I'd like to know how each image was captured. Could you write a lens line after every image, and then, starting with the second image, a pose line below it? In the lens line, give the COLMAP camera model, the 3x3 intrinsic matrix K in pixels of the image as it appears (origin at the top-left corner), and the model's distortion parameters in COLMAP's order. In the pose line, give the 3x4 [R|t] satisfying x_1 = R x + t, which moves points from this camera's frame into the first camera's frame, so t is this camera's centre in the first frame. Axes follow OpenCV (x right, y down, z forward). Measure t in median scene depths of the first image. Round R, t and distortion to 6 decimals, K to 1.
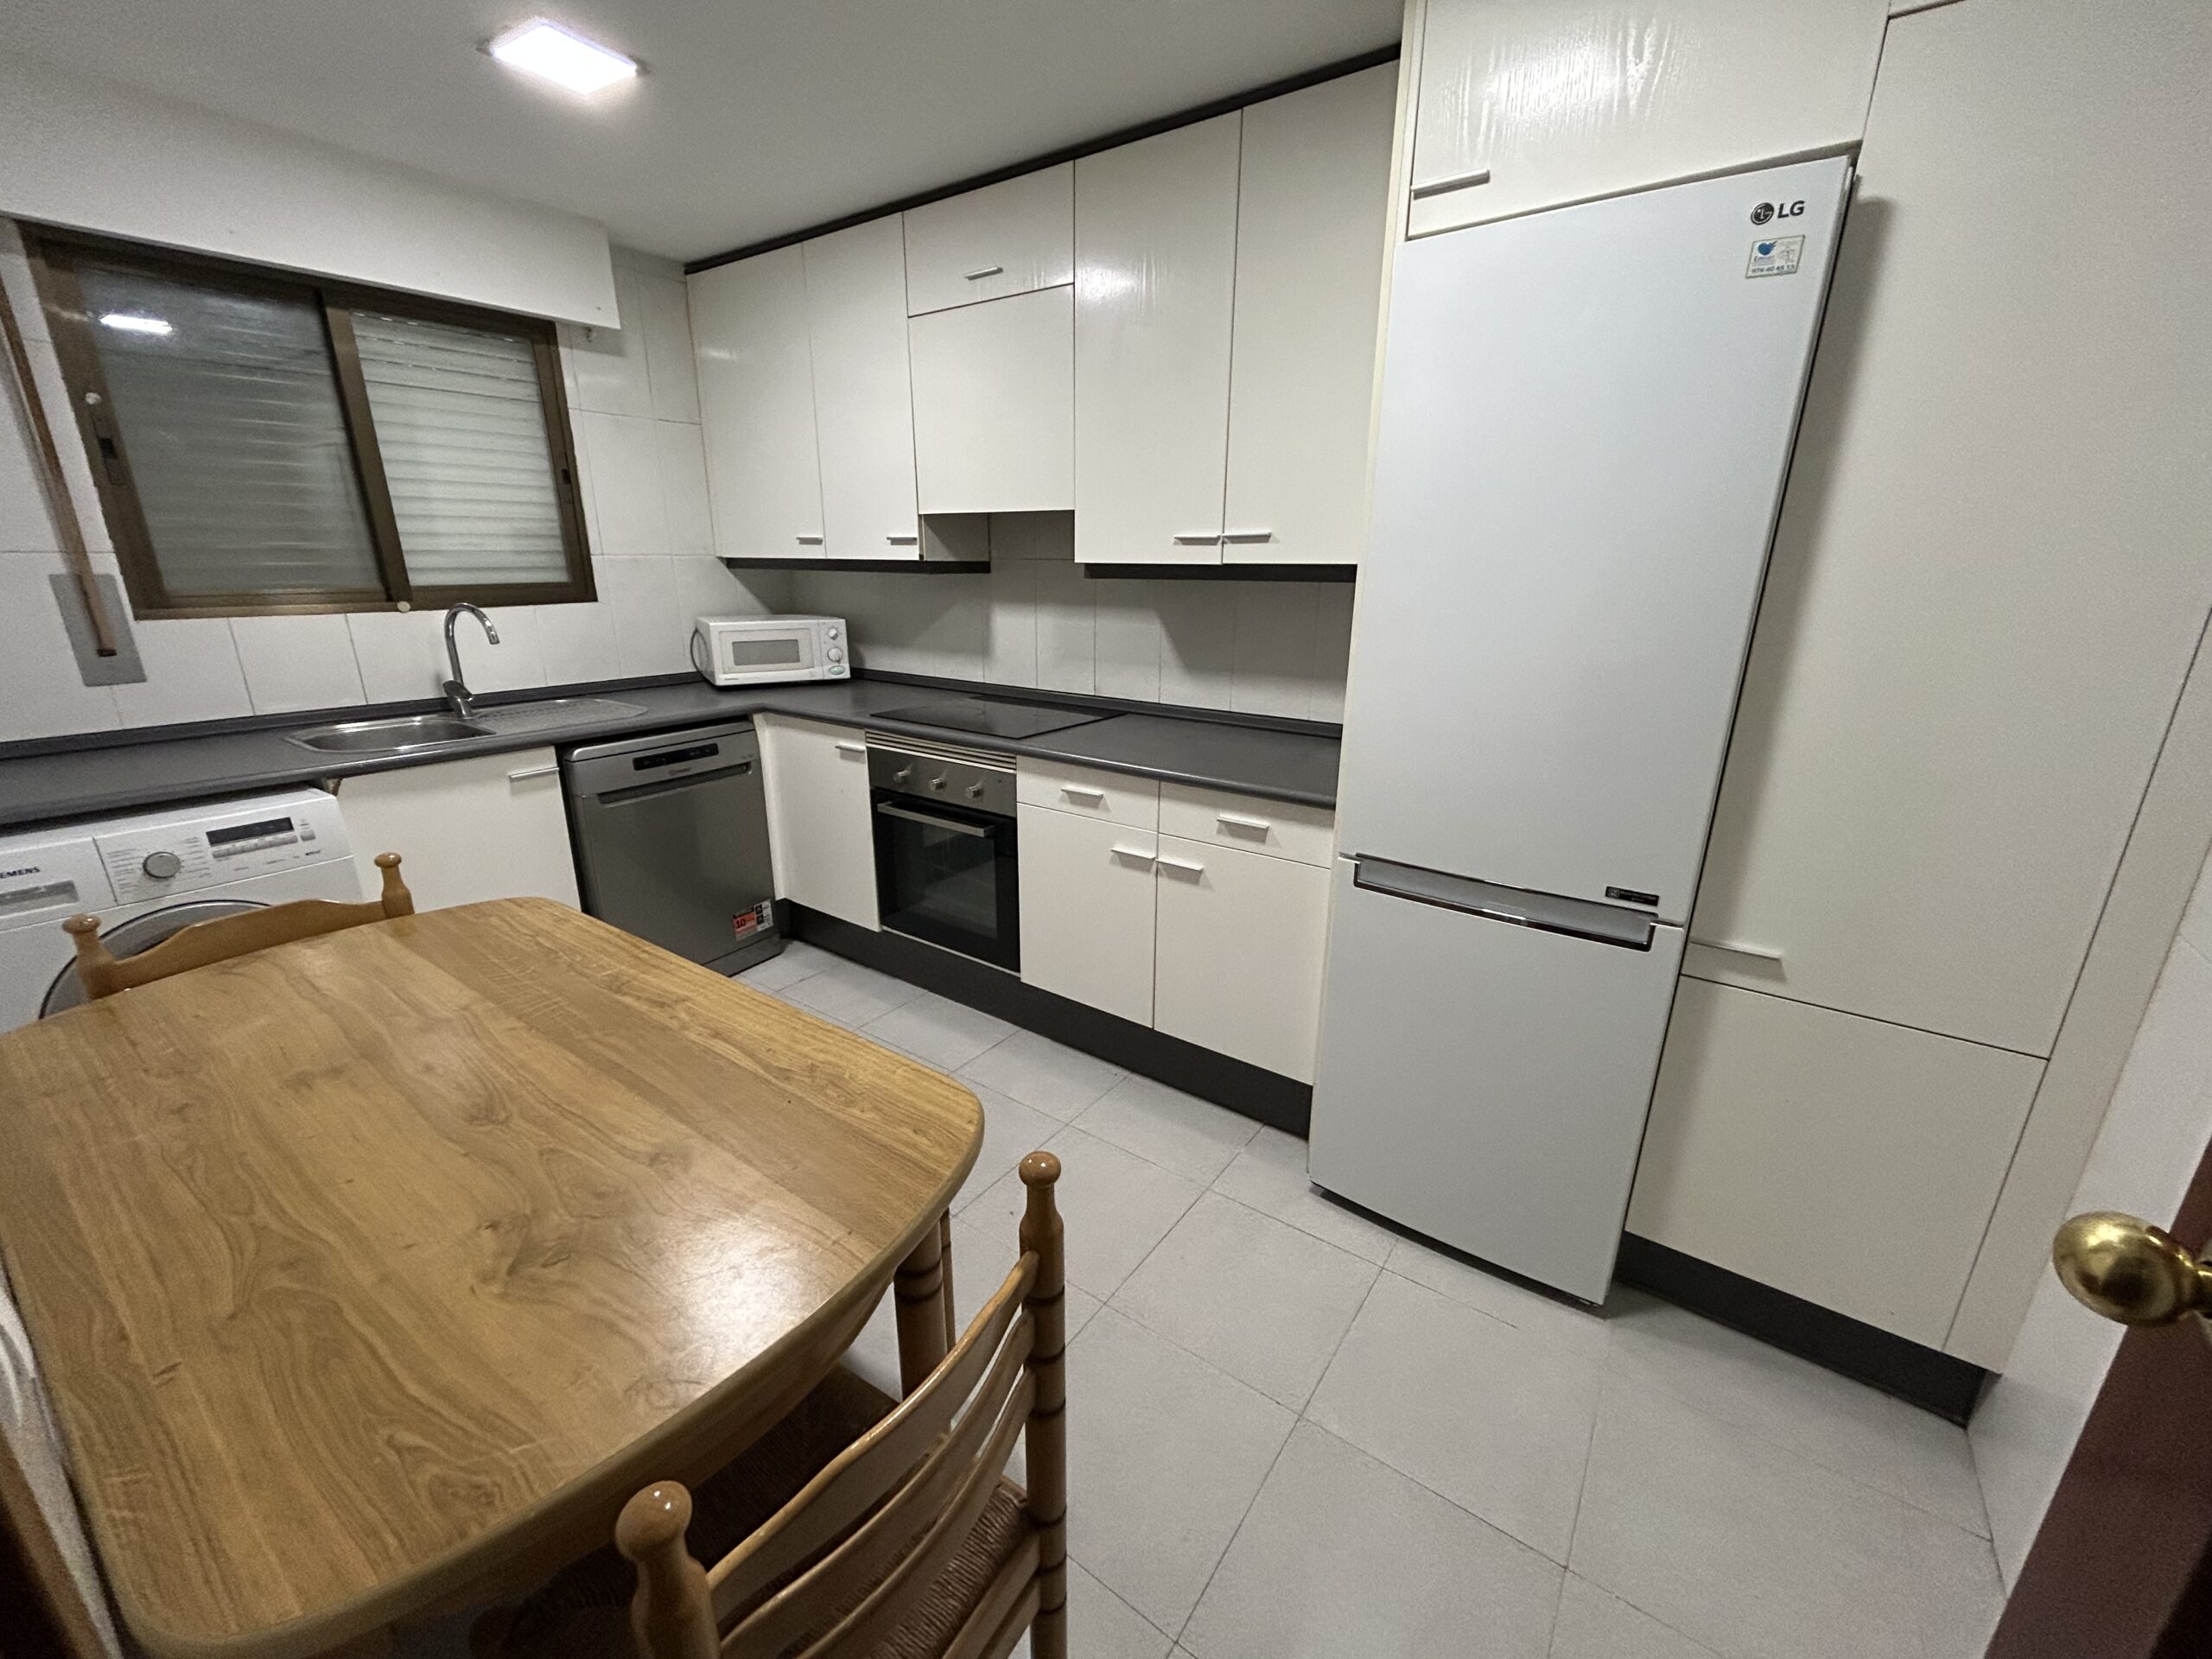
lens RADIAL K [[892.7, 0, 1102.1], [0, 892.7, 830.5], [0, 0, 1]] dist [0.000333, -0.001218]
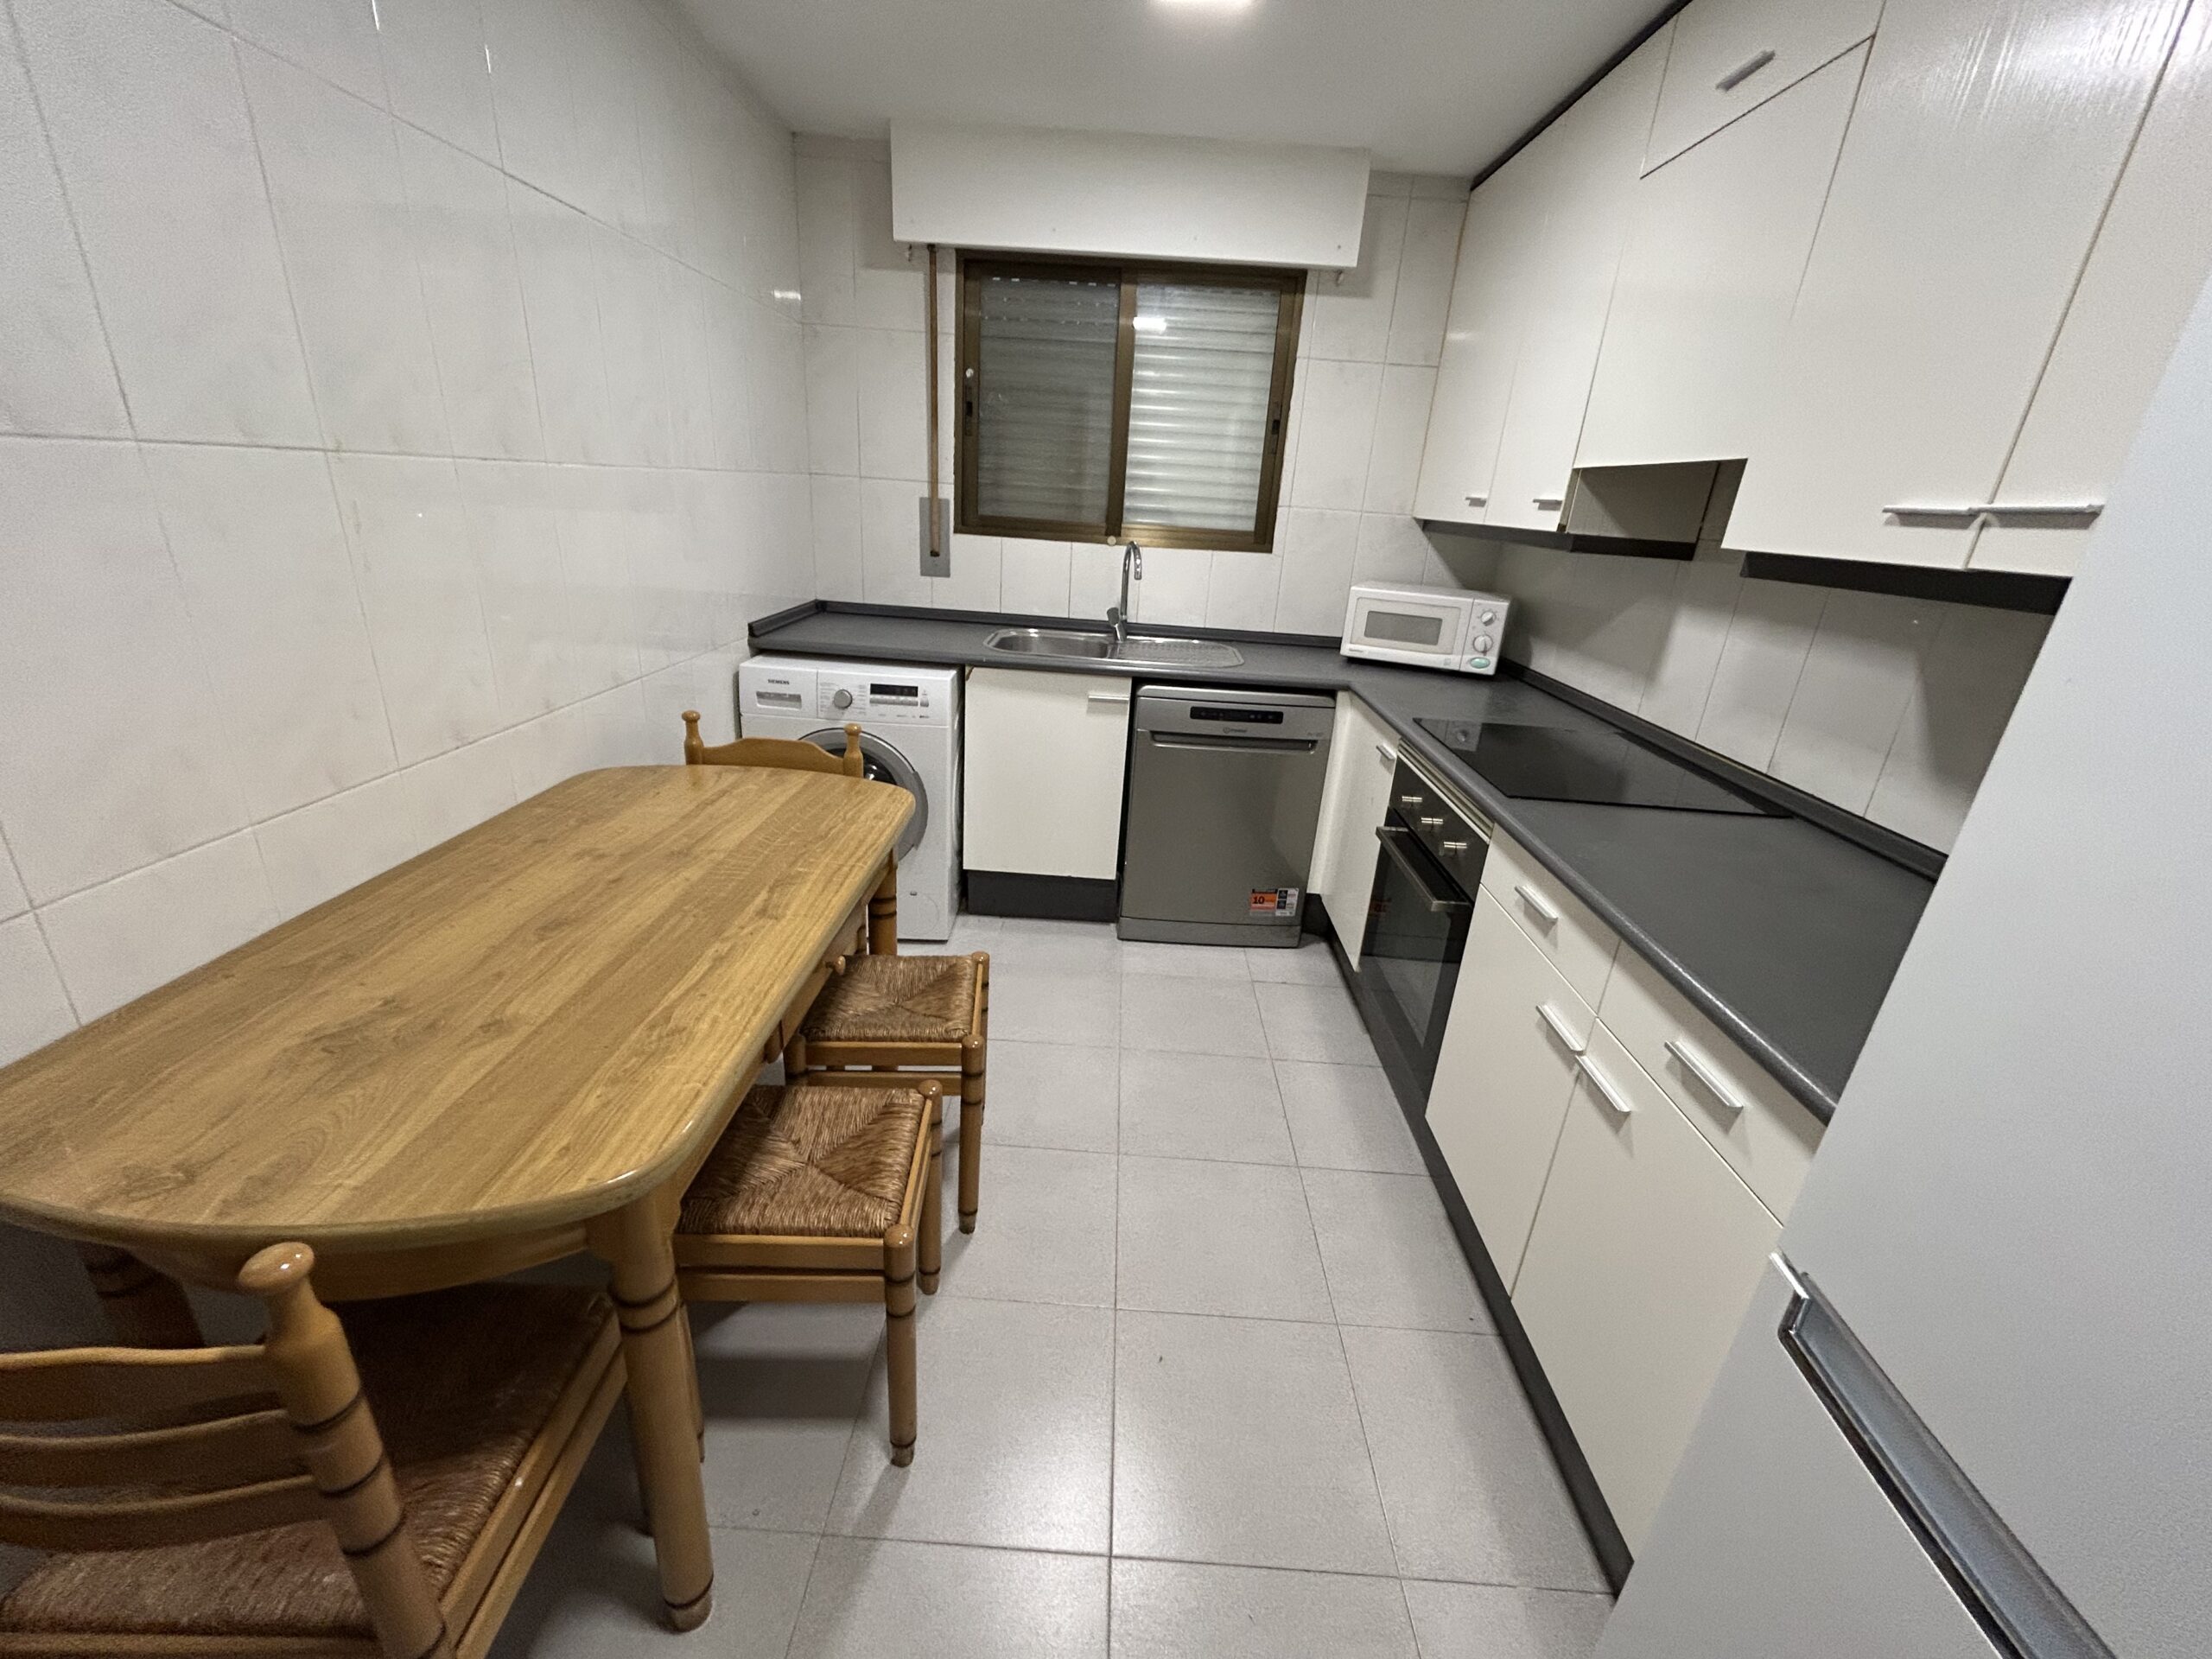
lens RADIAL K [[892.7, 0, 1105.4], [0, 892.7, 829.6], [0, 0, 1]] dist [0.000333, -0.001218]
pose [[0.556939, 0.321284, -0.765896, 0.244049], [-0.300536, 0.937620, 0.174778, -0.097708], [0.774272, 0.132839, 0.618754, 0.317268]]
